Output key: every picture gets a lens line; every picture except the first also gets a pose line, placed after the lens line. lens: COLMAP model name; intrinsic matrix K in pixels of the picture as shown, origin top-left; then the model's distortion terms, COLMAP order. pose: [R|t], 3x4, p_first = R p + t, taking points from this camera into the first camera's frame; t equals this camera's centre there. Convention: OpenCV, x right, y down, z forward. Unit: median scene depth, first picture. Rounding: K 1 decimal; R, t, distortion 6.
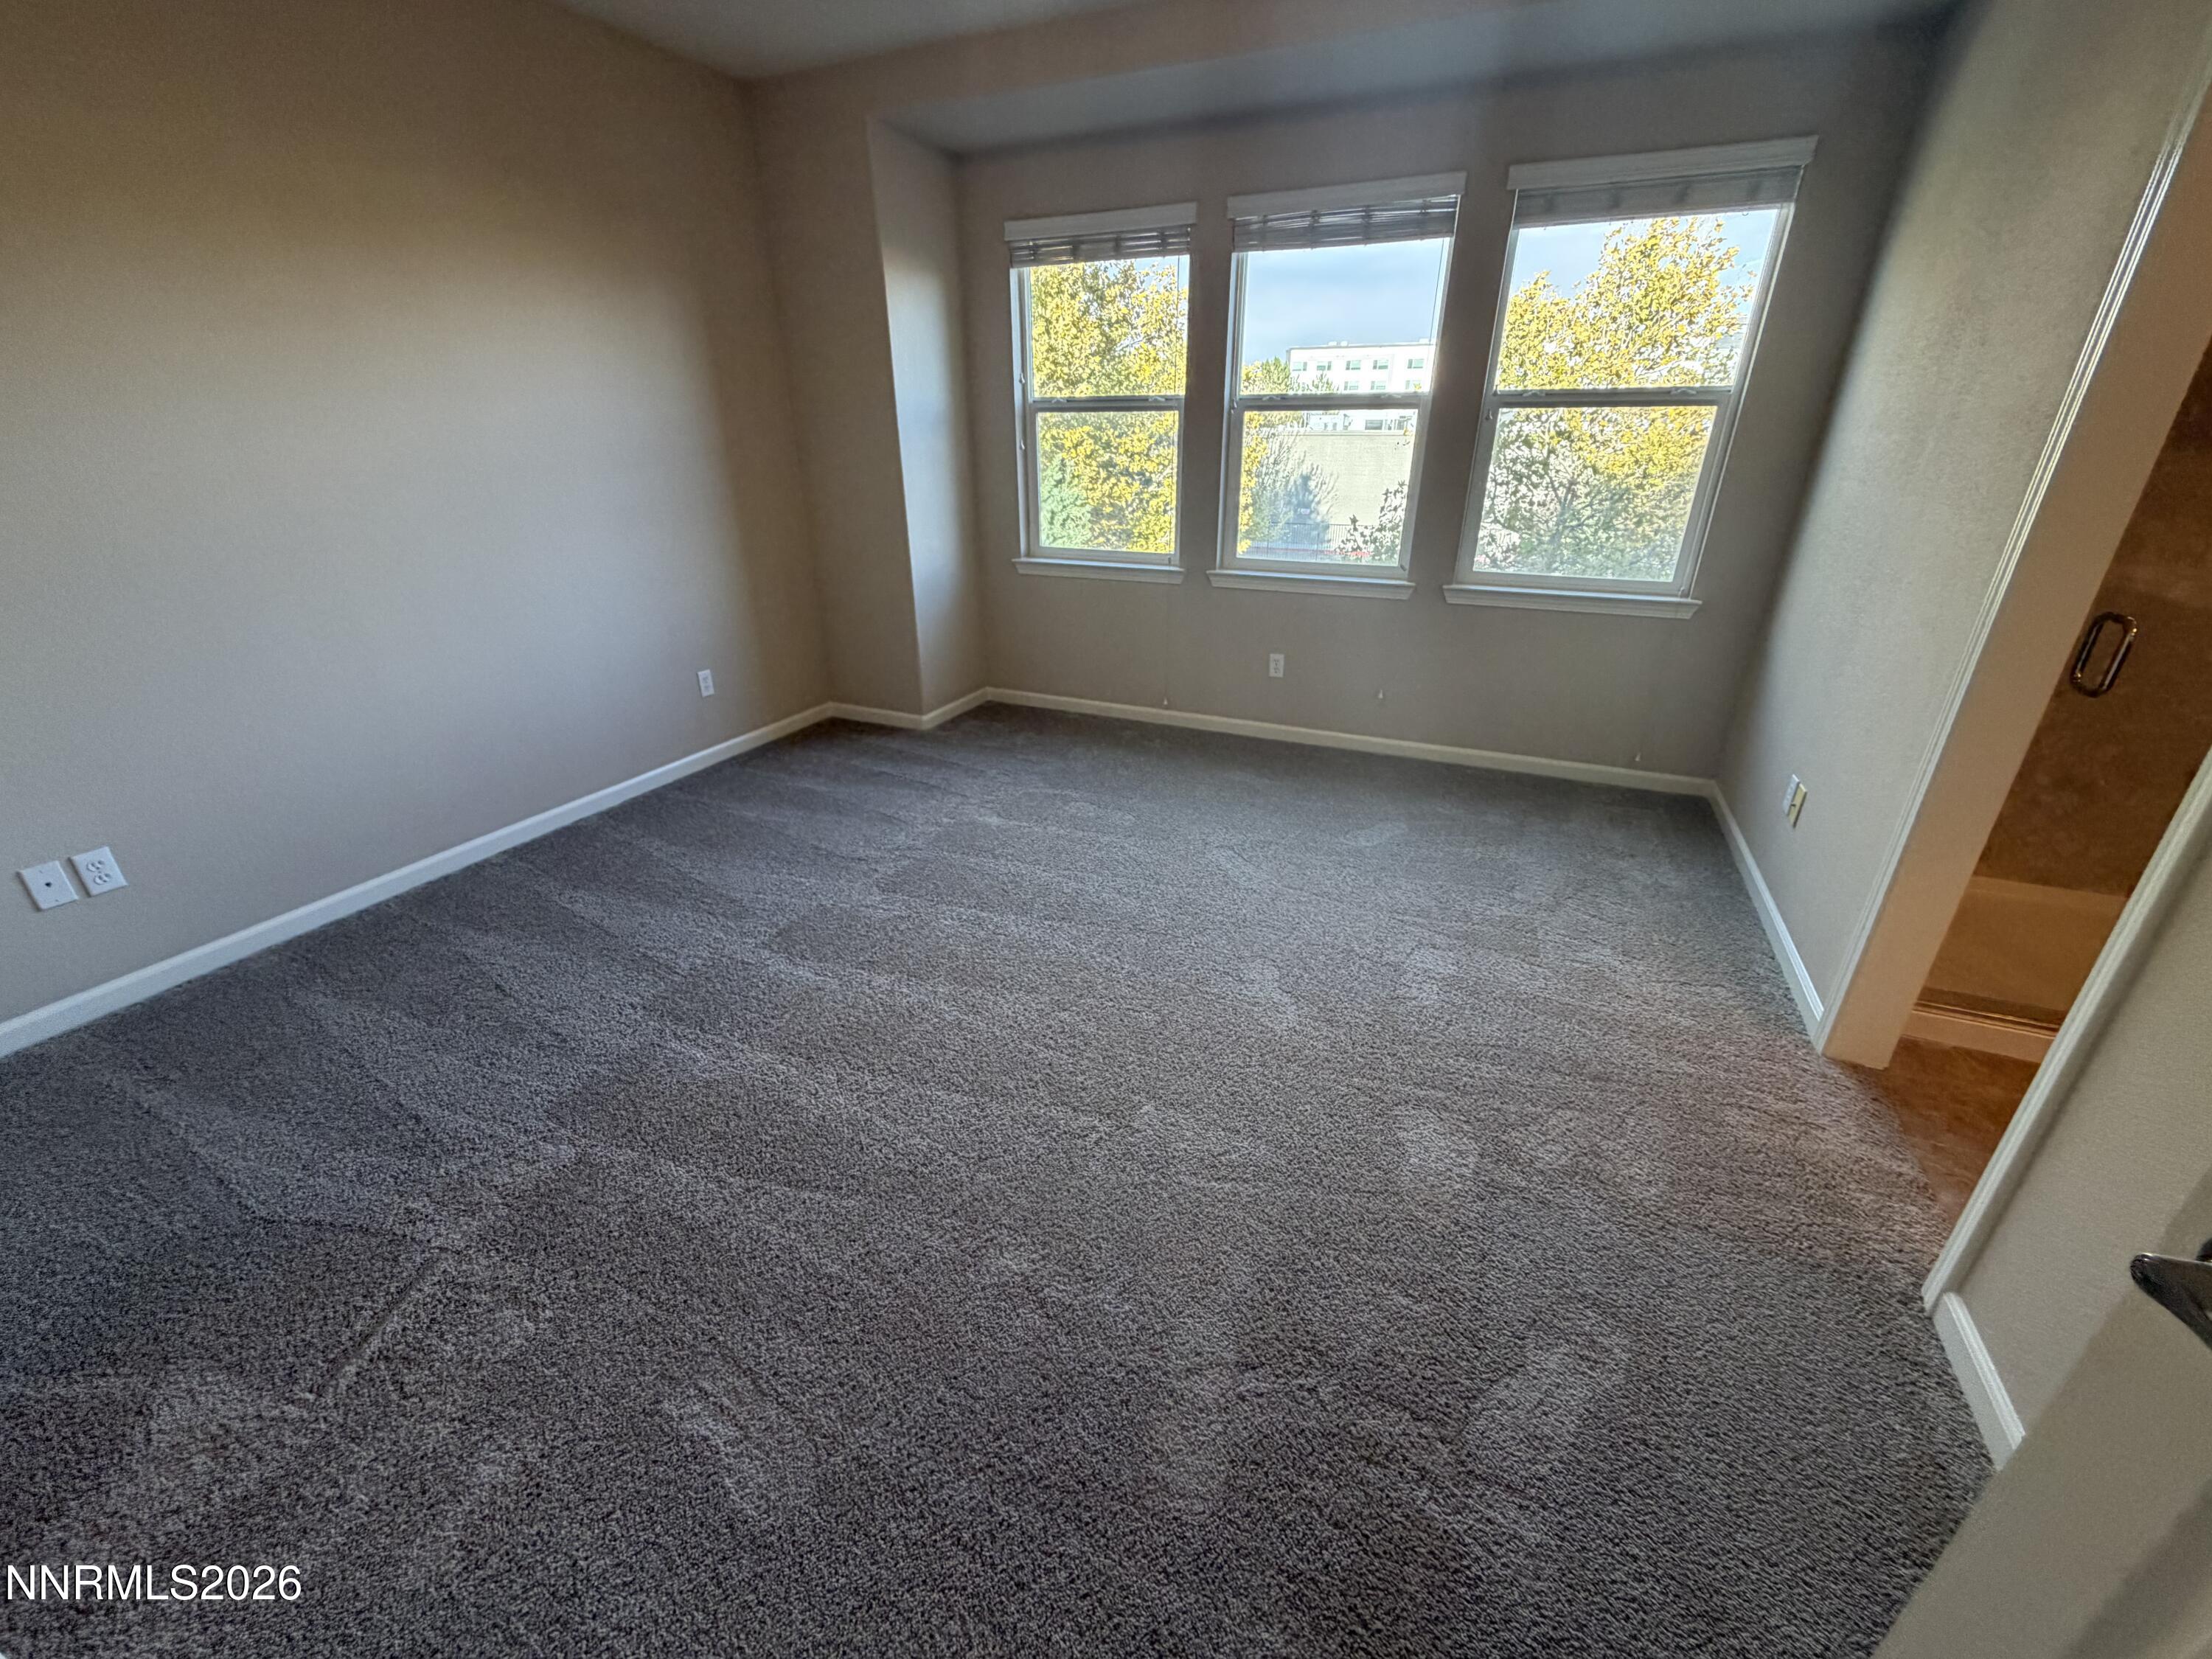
lens RADIAL K [[908.1, 0, 1111.2], [0, 908.1, 832.4], [0, 0, 1]] dist [-0.000390, 0.000344]
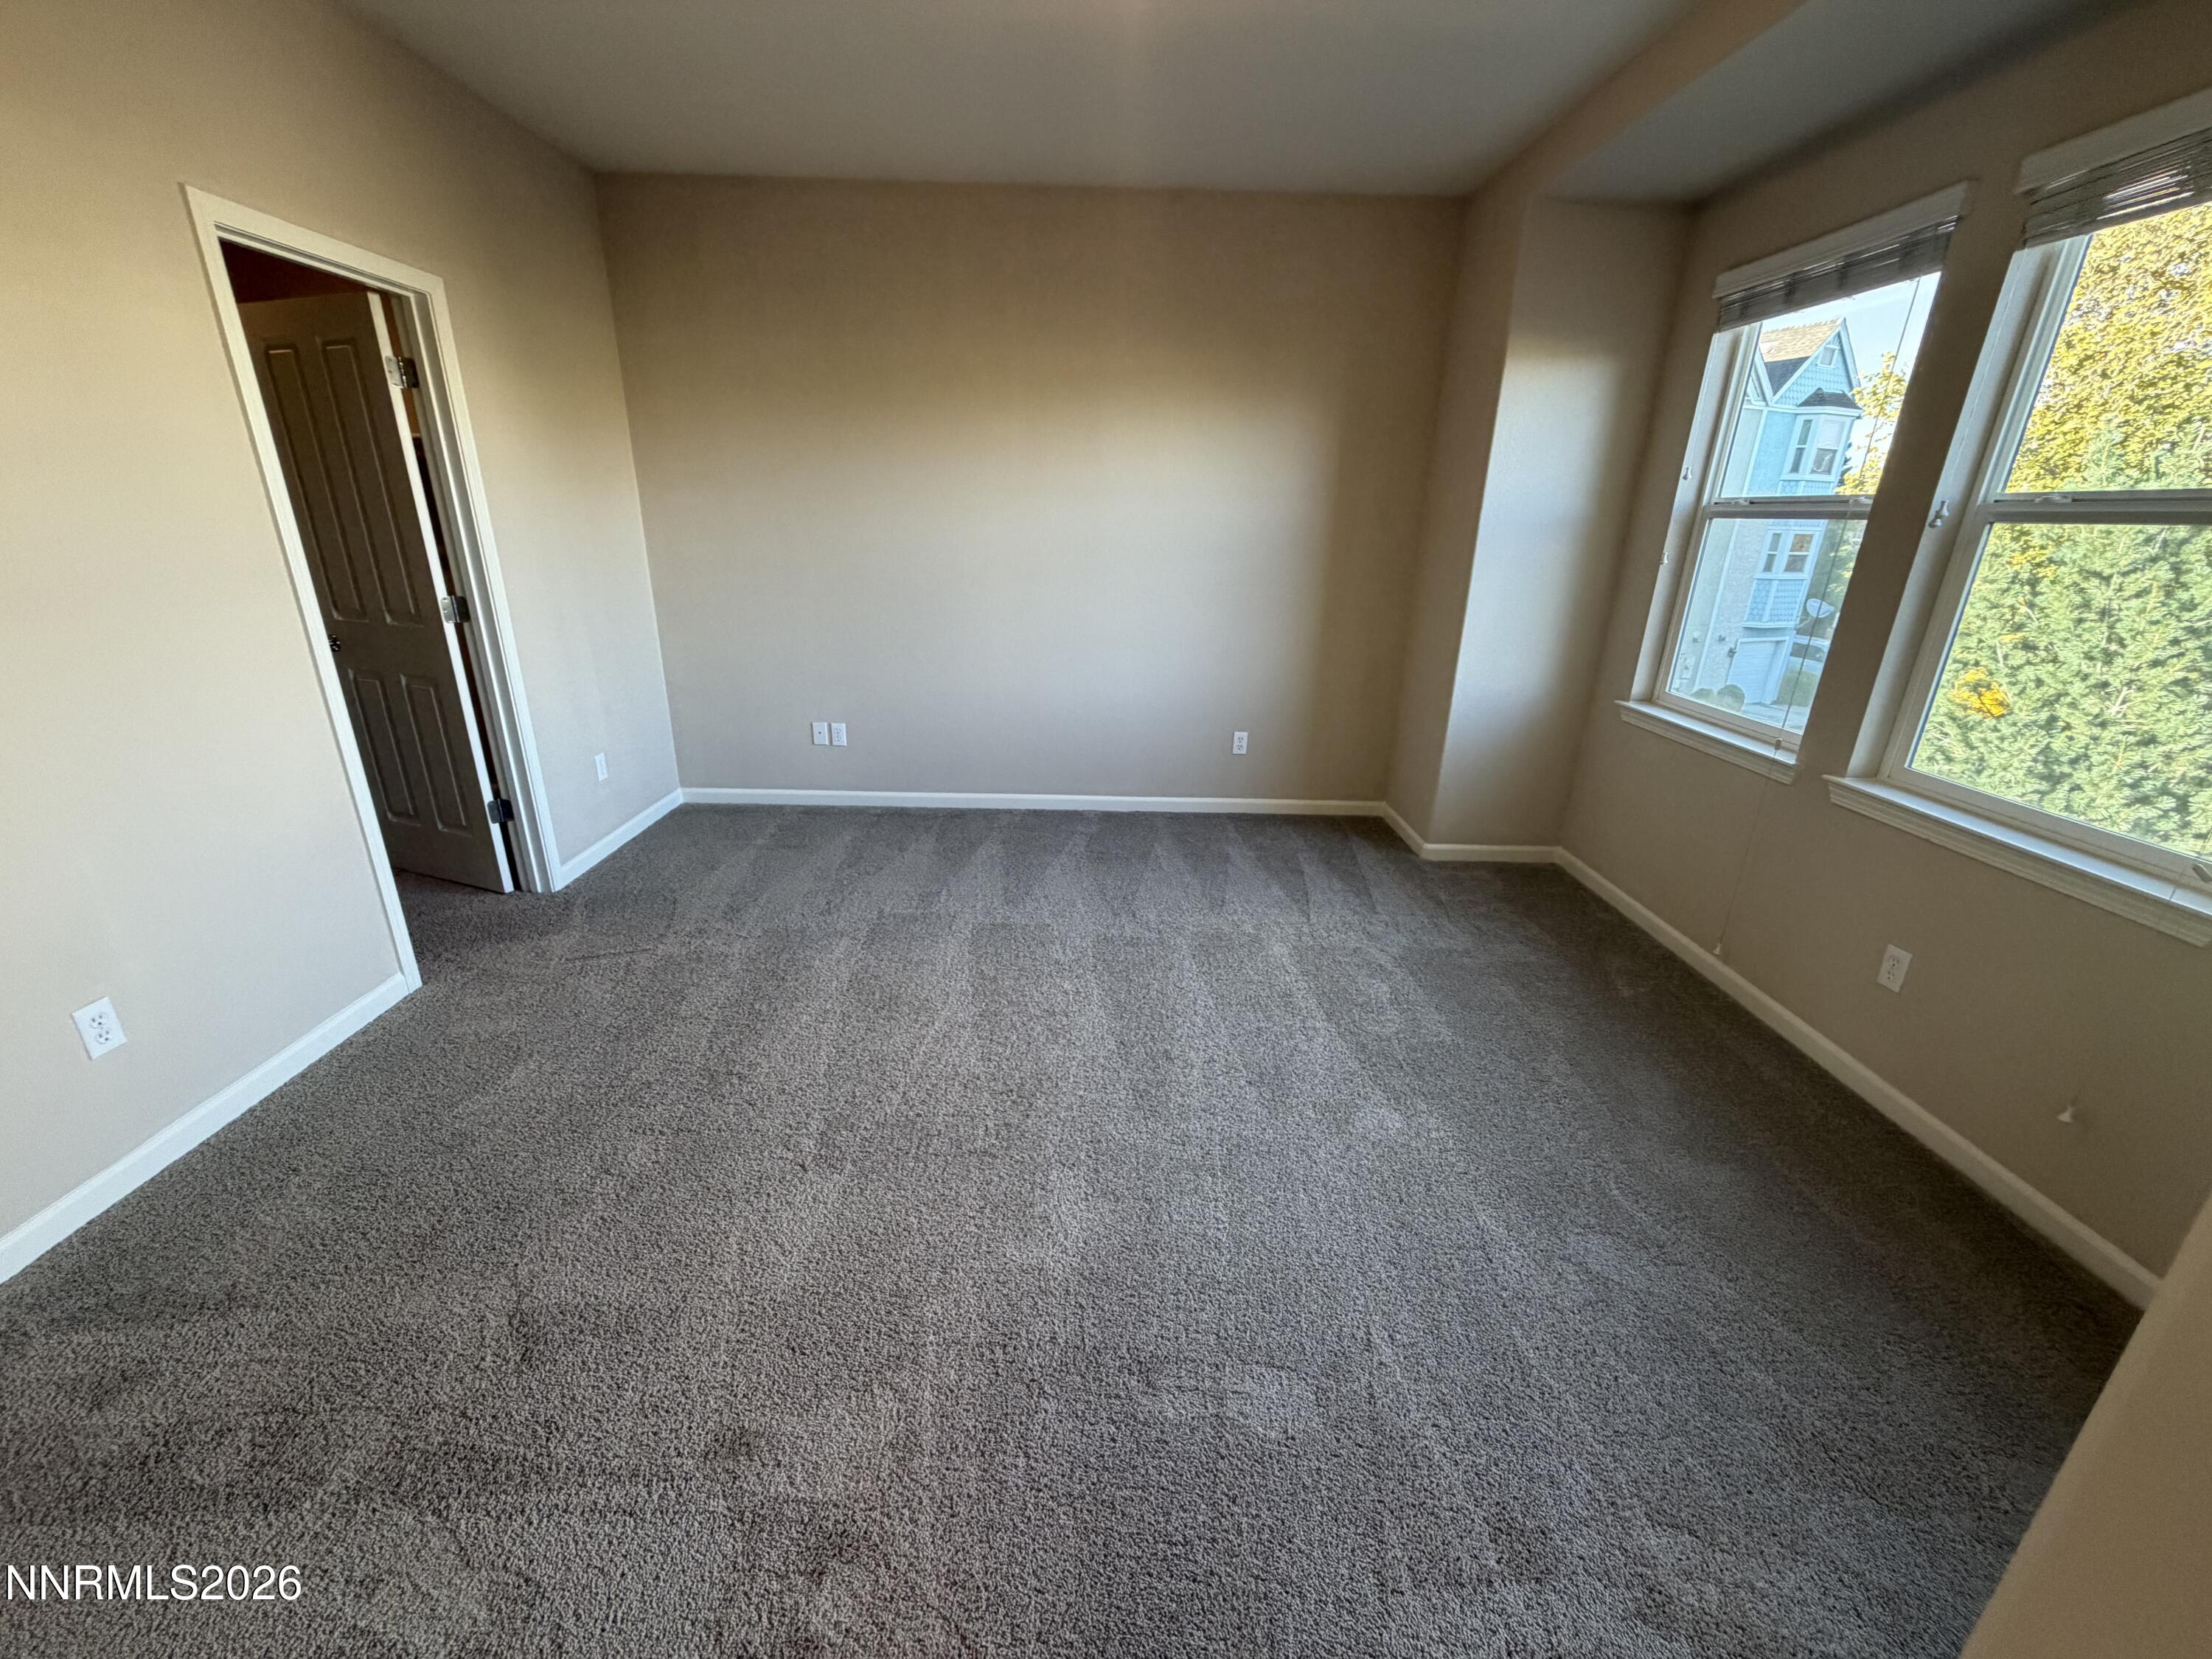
lens RADIAL K [[908.1, 0, 1106.6], [0, 908.1, 839.3], [0, 0, 1]] dist [-0.000390, 0.000344]
pose [[0.406447, 0.325244, -0.853825, 0.507019], [-0.399954, 0.903540, 0.153791, -0.172535], [0.821485, 0.278983, 0.497324, 0.361727]]
